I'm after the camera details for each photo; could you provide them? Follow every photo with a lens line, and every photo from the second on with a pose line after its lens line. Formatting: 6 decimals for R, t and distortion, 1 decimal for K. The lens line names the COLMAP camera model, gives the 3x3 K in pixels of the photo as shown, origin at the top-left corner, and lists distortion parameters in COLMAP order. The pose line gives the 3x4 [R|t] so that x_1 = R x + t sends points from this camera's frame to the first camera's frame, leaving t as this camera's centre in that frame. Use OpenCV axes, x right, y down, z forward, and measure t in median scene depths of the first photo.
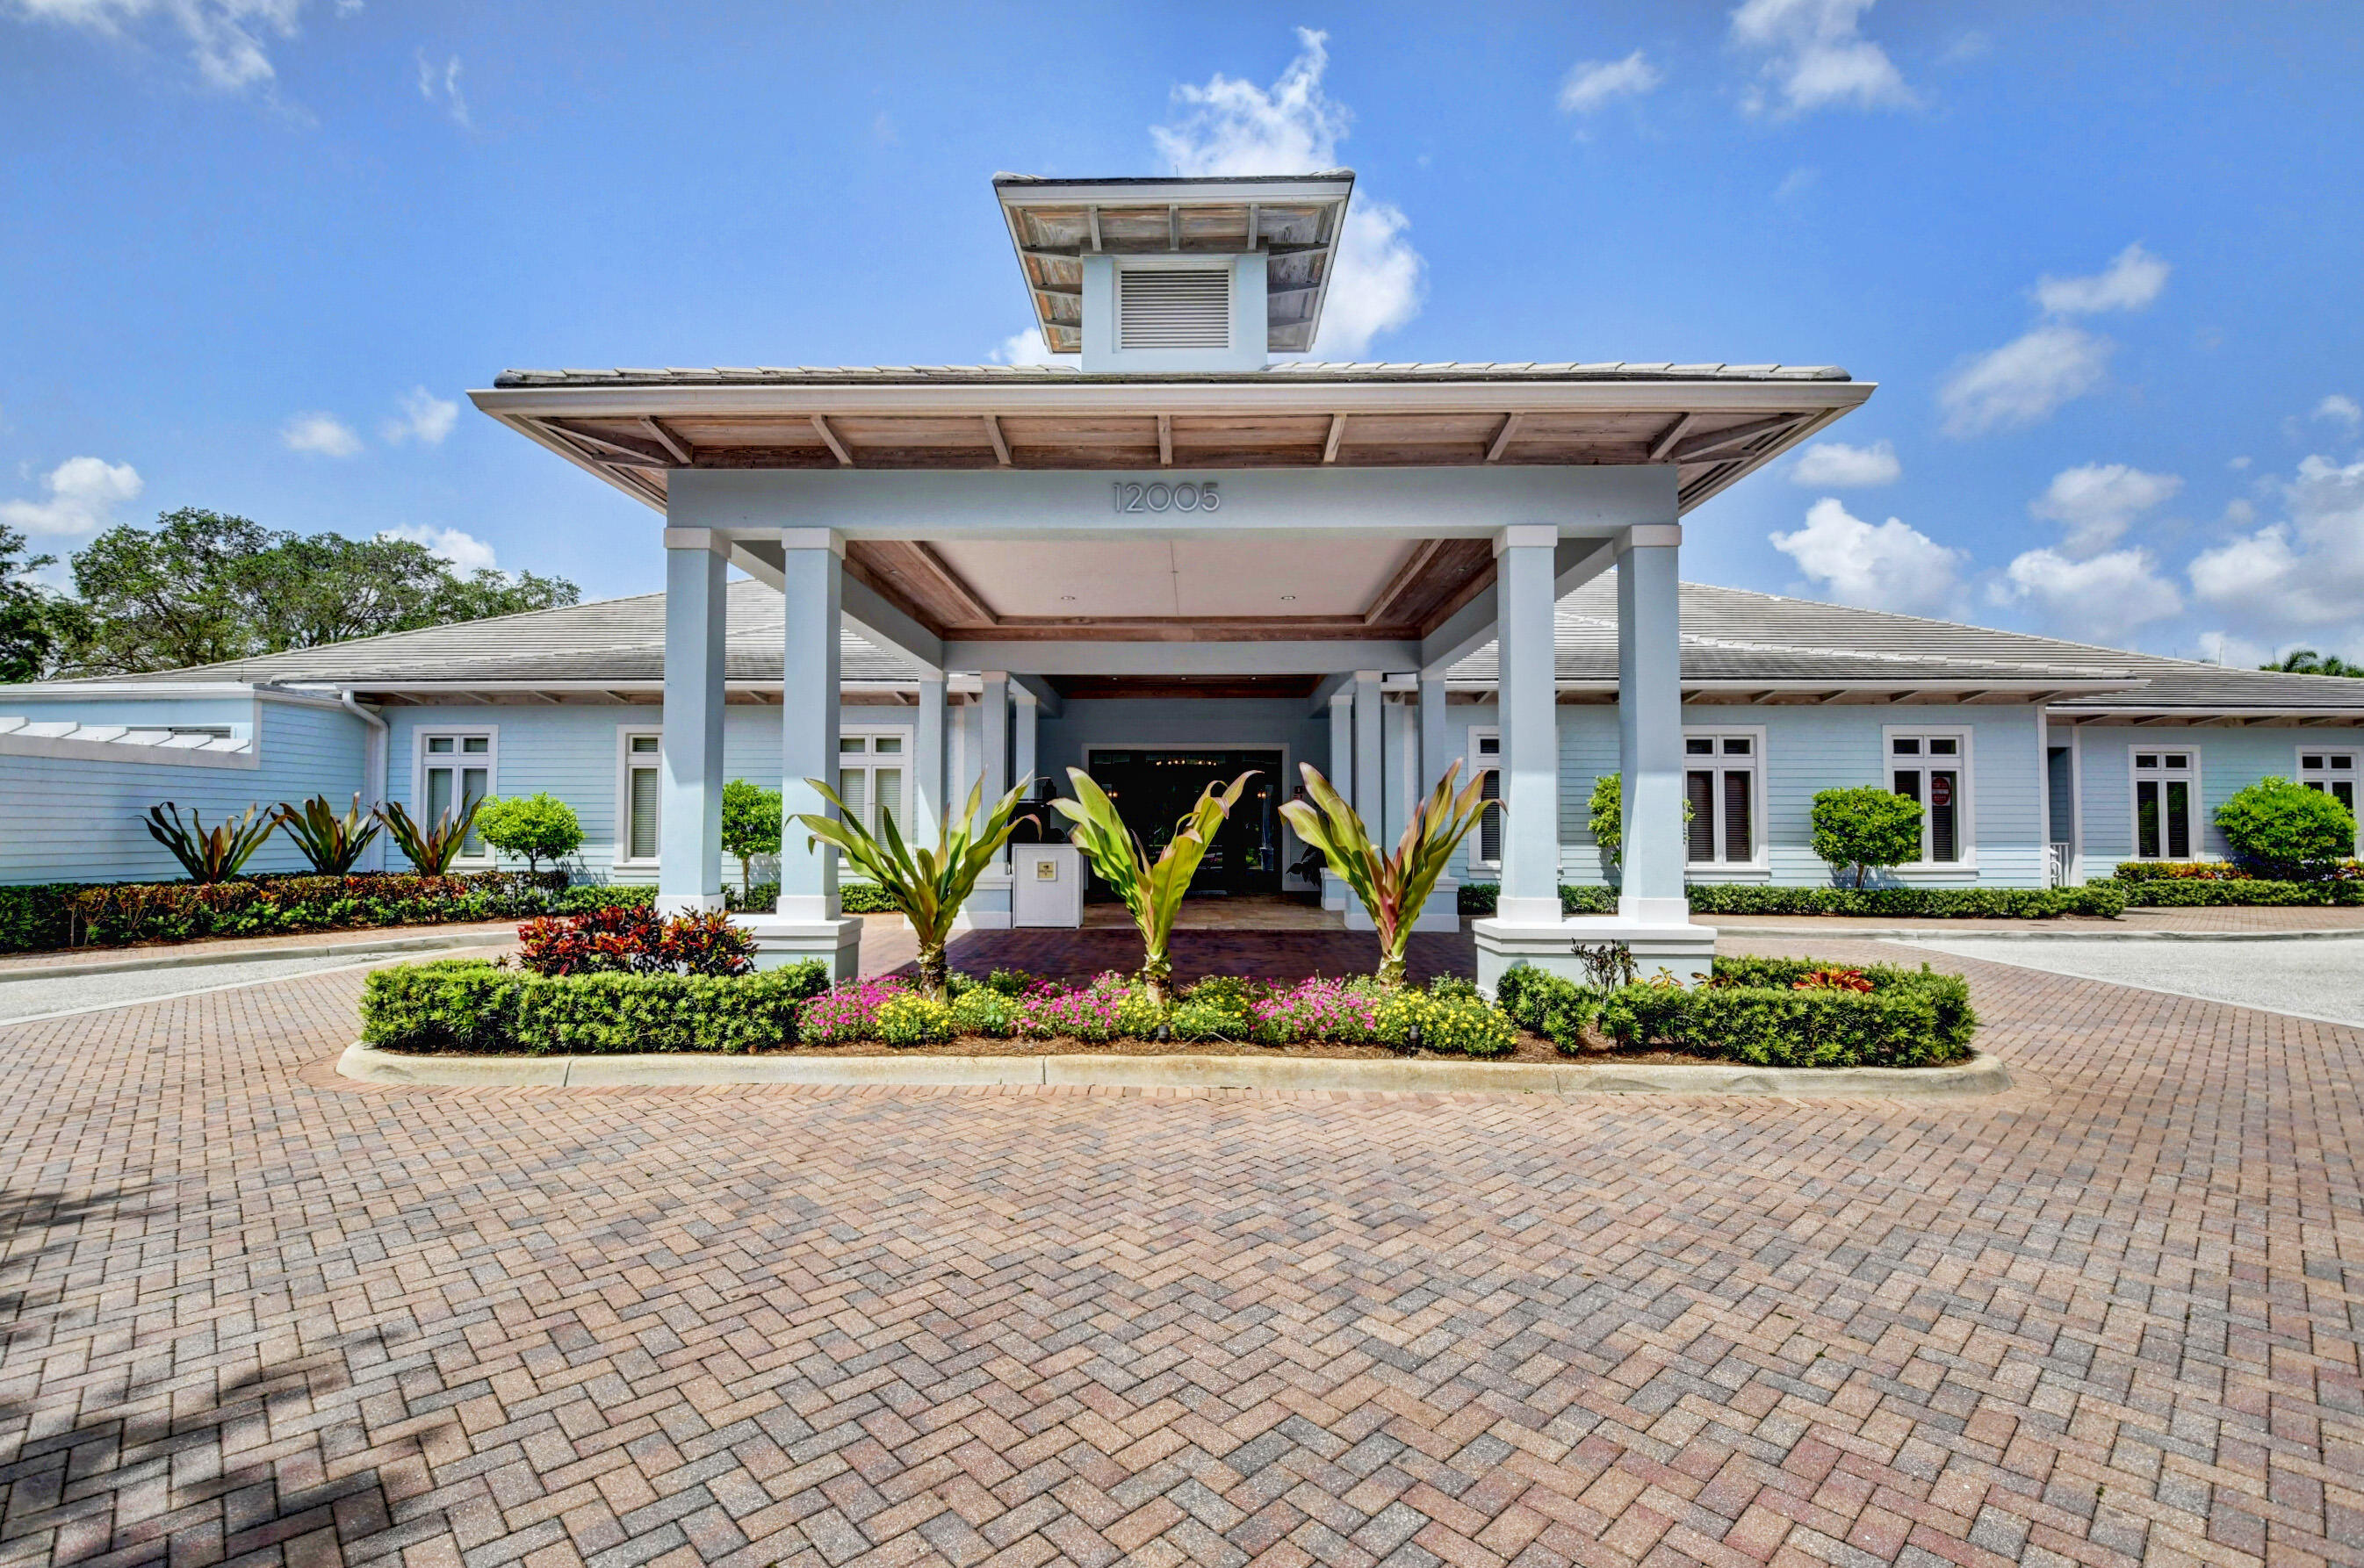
lens RADIAL K [[1064.5, 0, 1182.0], [0, 1064.5, 784.0], [0, 0, 1]] dist [0.002999, -0.018581]
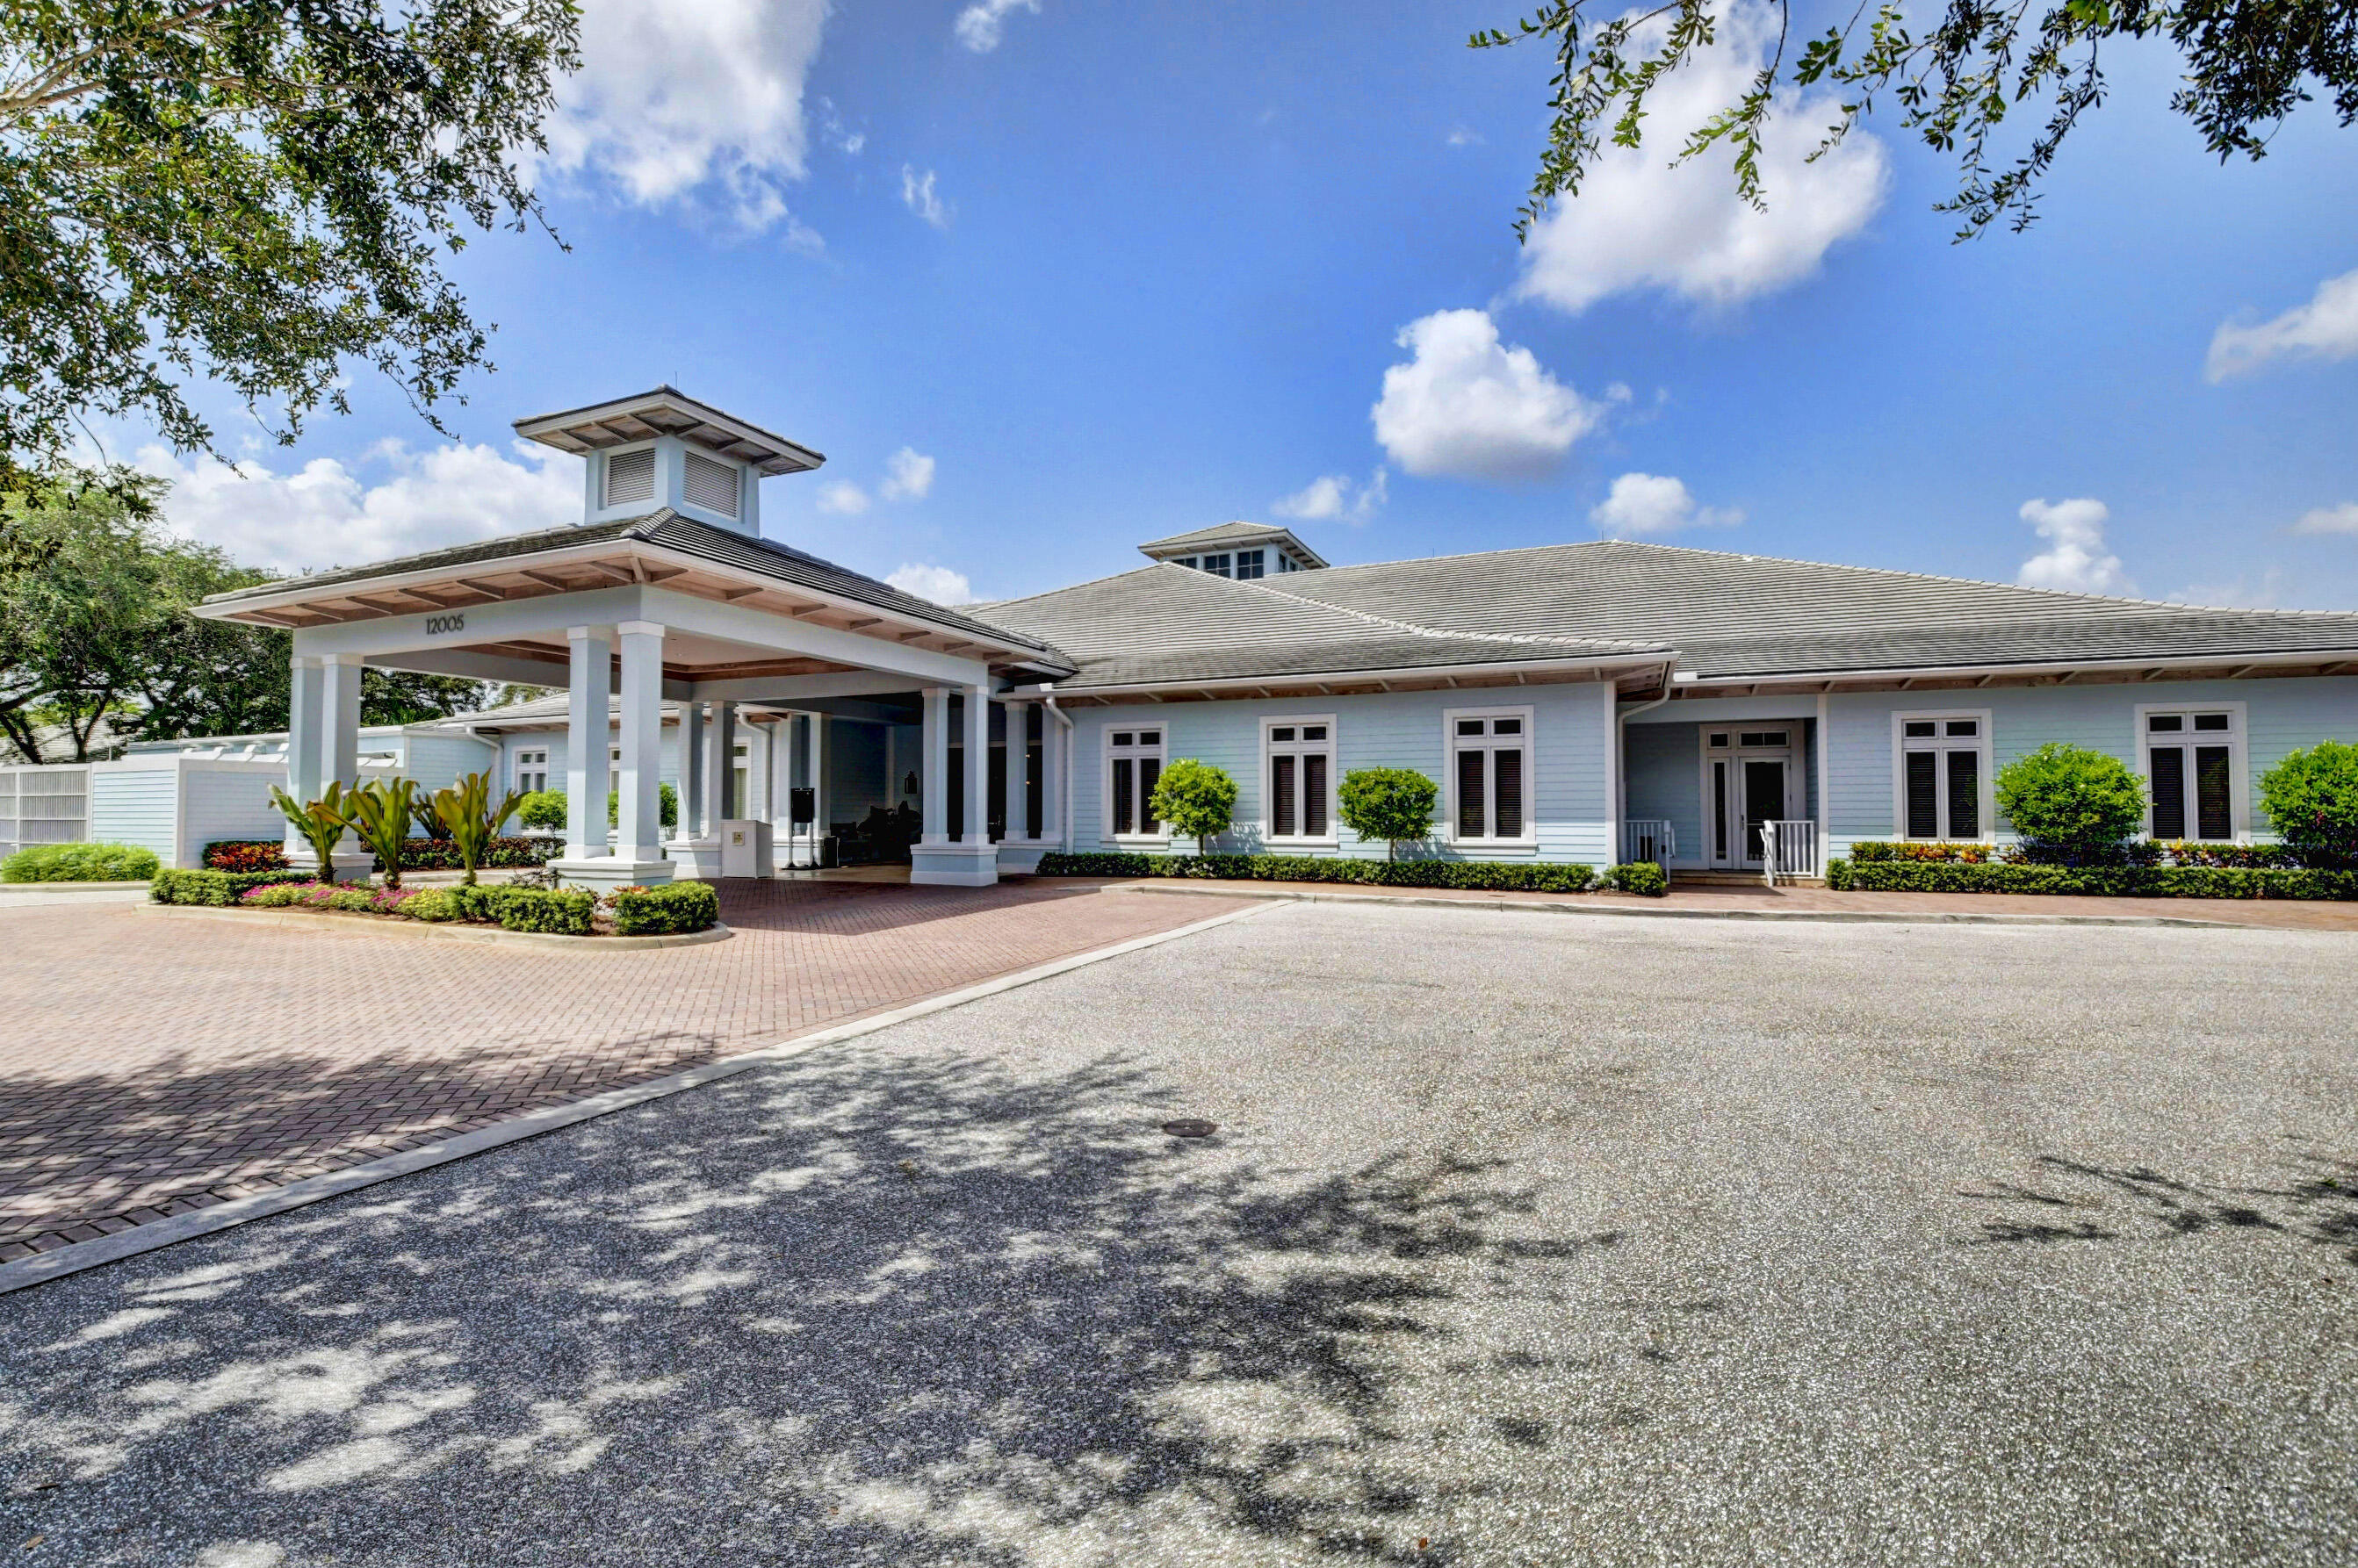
lens RADIAL K [[1061.8, 0, 1179.0], [0, 1061.8, 784.0], [0, 0, 1]] dist [0.002999, -0.018581]
pose [[0.921641, -0.013864, -0.387795, 0.734448], [0.018875, 0.999780, 0.009116, 0.004893], [0.387584, -0.015721, 0.921700, -0.076077]]
